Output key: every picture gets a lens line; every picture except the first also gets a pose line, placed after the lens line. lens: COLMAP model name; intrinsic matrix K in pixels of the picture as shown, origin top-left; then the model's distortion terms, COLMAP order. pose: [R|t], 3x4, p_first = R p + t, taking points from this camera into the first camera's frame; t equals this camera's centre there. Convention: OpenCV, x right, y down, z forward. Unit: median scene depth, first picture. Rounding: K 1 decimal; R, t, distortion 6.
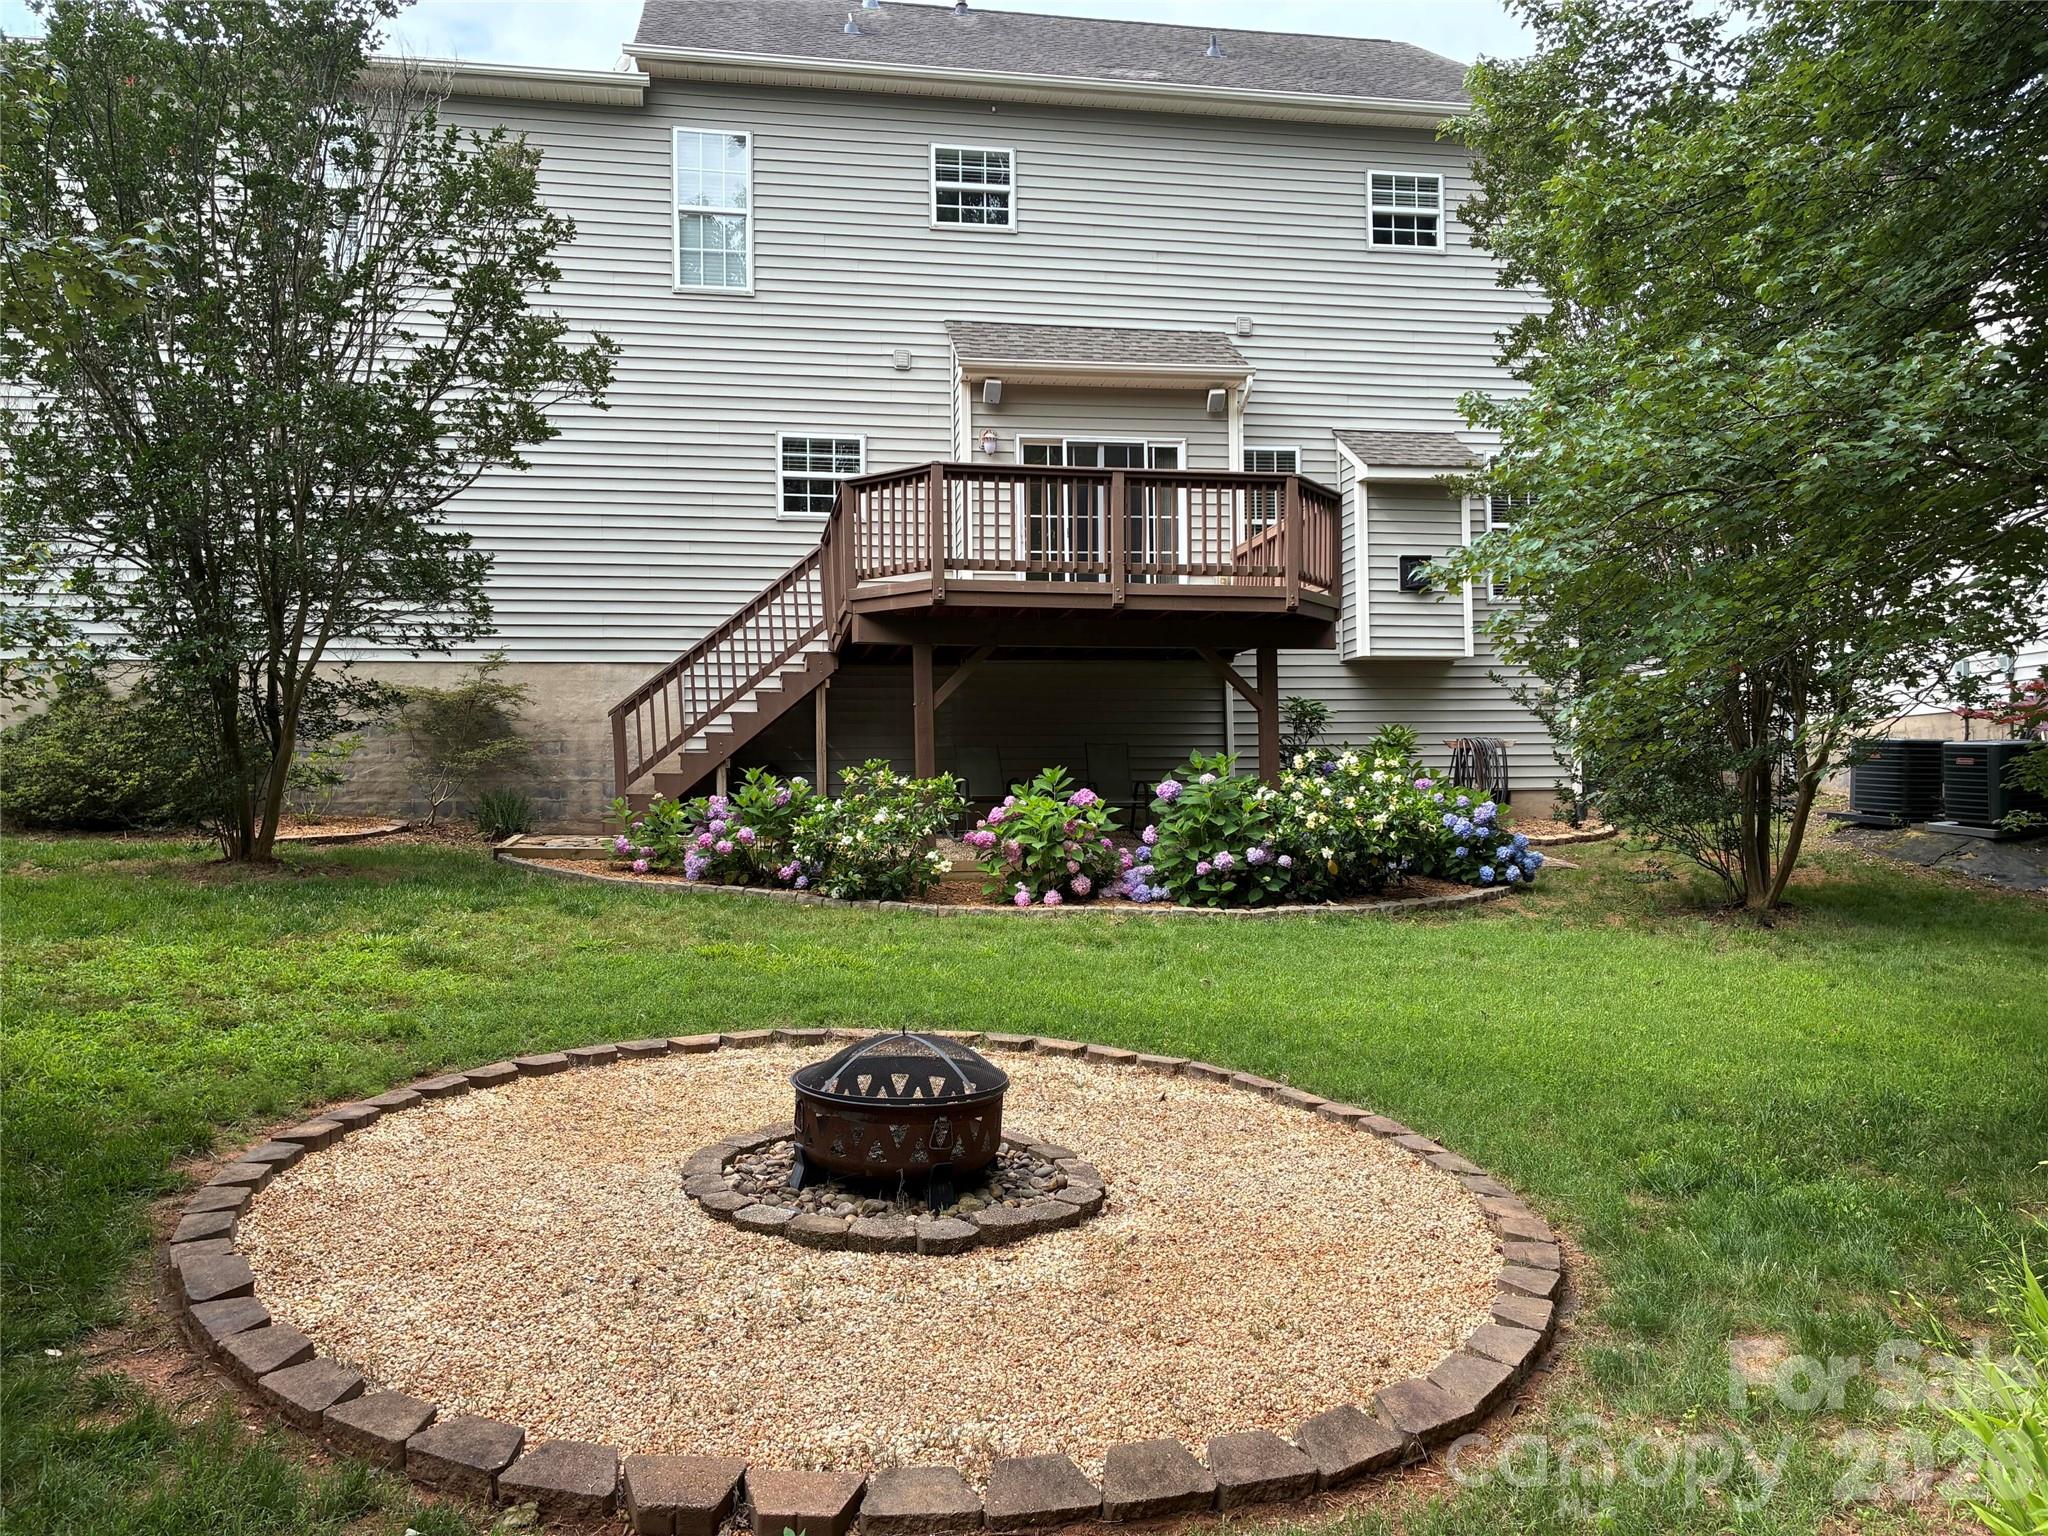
lens RADIAL K [[1557.2, 0, 1024.0], [0, 1557.2, 768.0], [0, 0, 1]] dist [-0.001945, -0.000944]
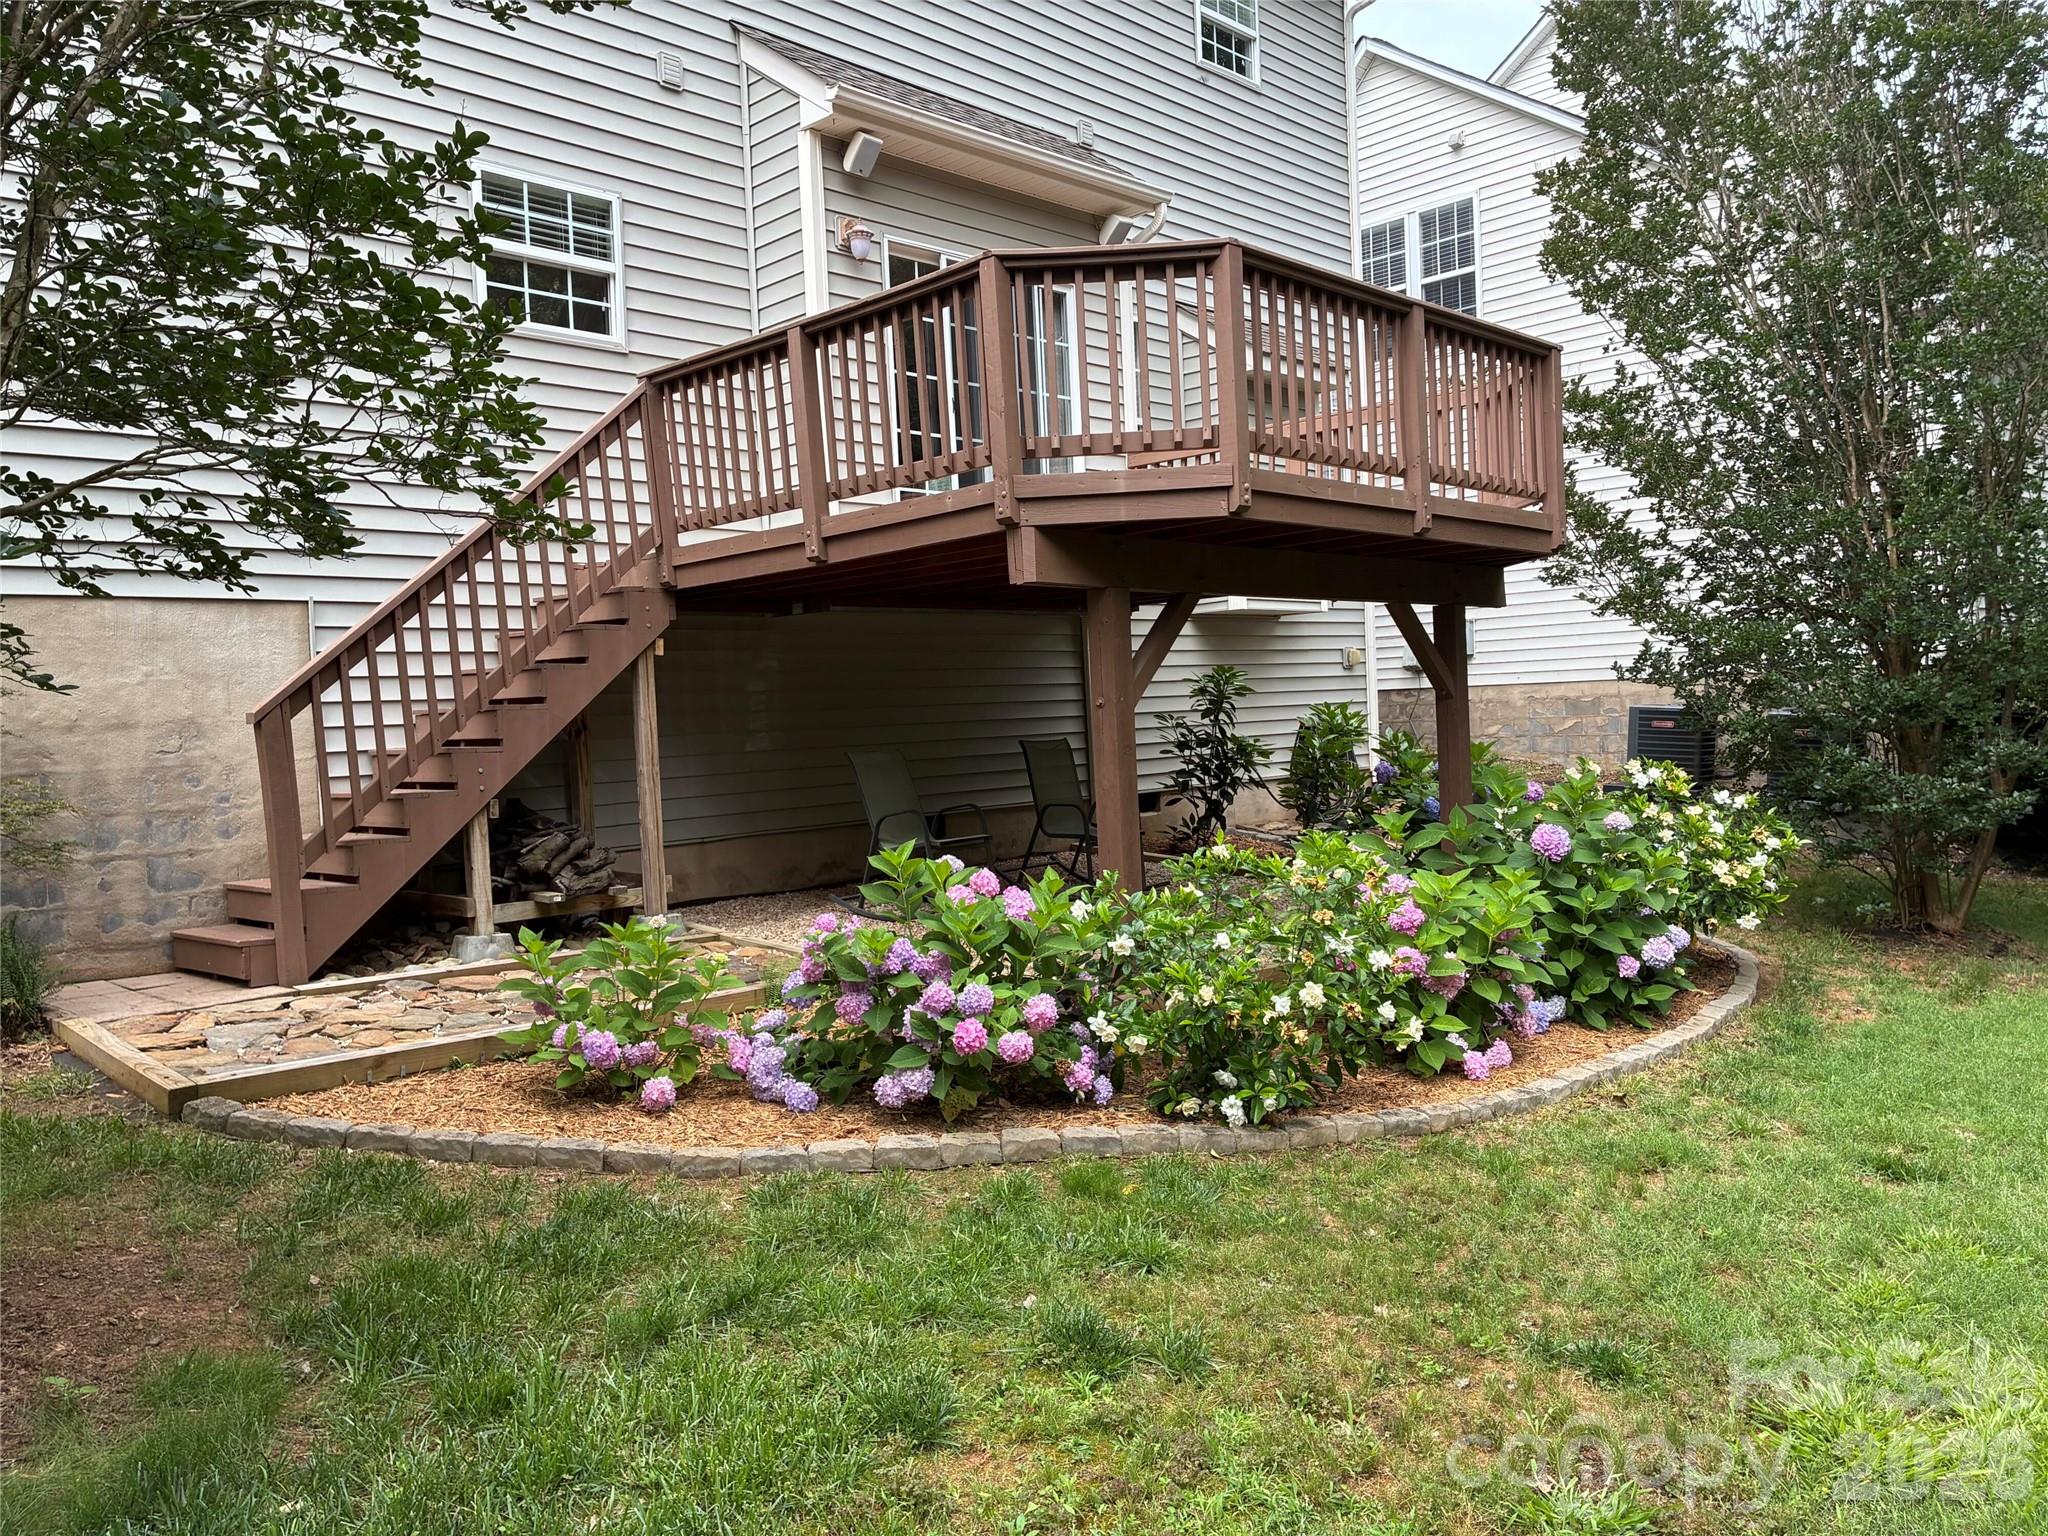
lens RADIAL K [[1557.2, 0, 1024.0], [0, 1557.2, 768.0], [0, 0, 1]] dist [-0.001945, -0.000944]
pose [[0.800795, -0.044359, 0.597294, -0.333544], [0.016392, 0.998503, 0.052178, -0.036666], [-0.598714, -0.031993, 0.800323, 0.470327]]
